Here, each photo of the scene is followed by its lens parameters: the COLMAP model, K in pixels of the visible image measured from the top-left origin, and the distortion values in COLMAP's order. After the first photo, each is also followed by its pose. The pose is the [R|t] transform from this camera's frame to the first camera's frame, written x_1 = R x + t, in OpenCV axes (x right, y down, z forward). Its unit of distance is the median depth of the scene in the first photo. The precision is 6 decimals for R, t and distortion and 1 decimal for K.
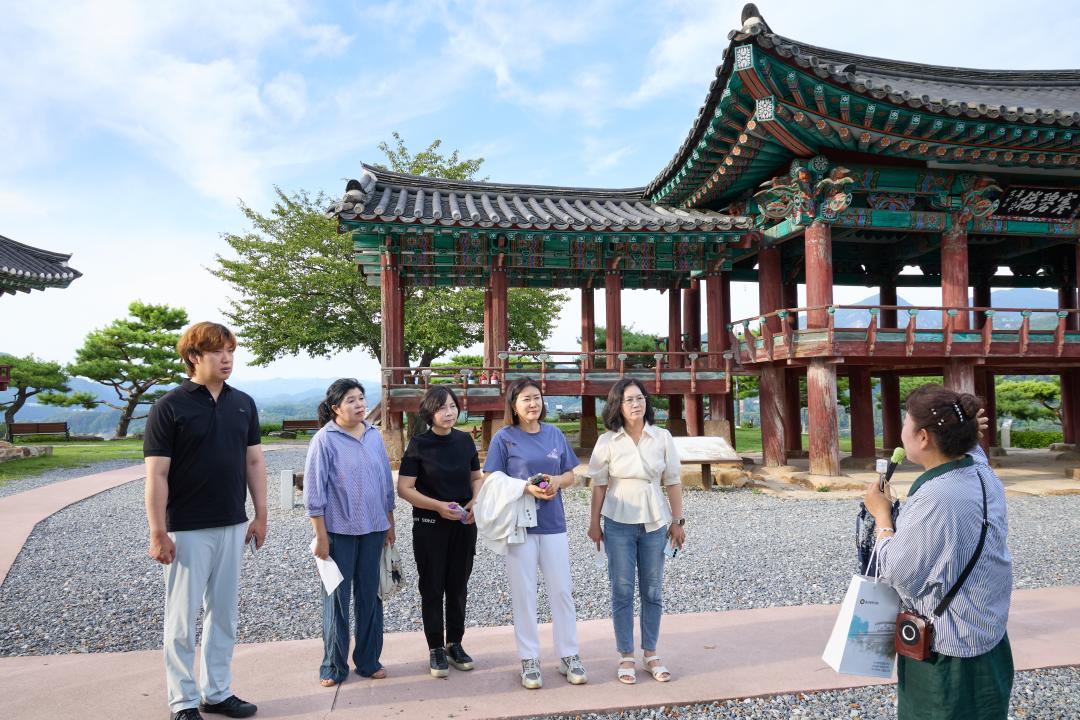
lens RADIAL K [[793.5, 0, 540.0], [0, 793.5, 360.0], [0, 0, 1]] dist [-0.004548, -0.001751]
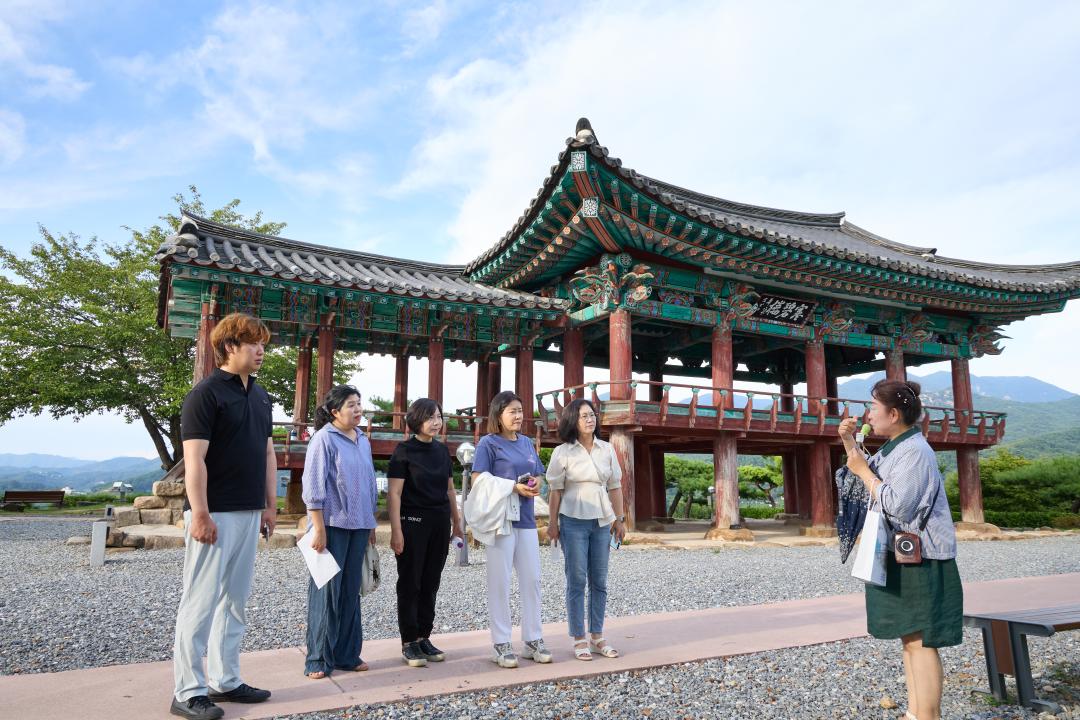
lens RADIAL K [[793.5, 0, 540.0], [0, 793.5, 360.0], [0, 0, 1]] dist [-0.004548, -0.001751]
pose [[0.942916, 0.068888, 0.325828, -0.135366], [-0.030790, 0.992215, -0.120674, 0.043855], [-0.331605, 0.103754, 0.937696, -0.038911]]
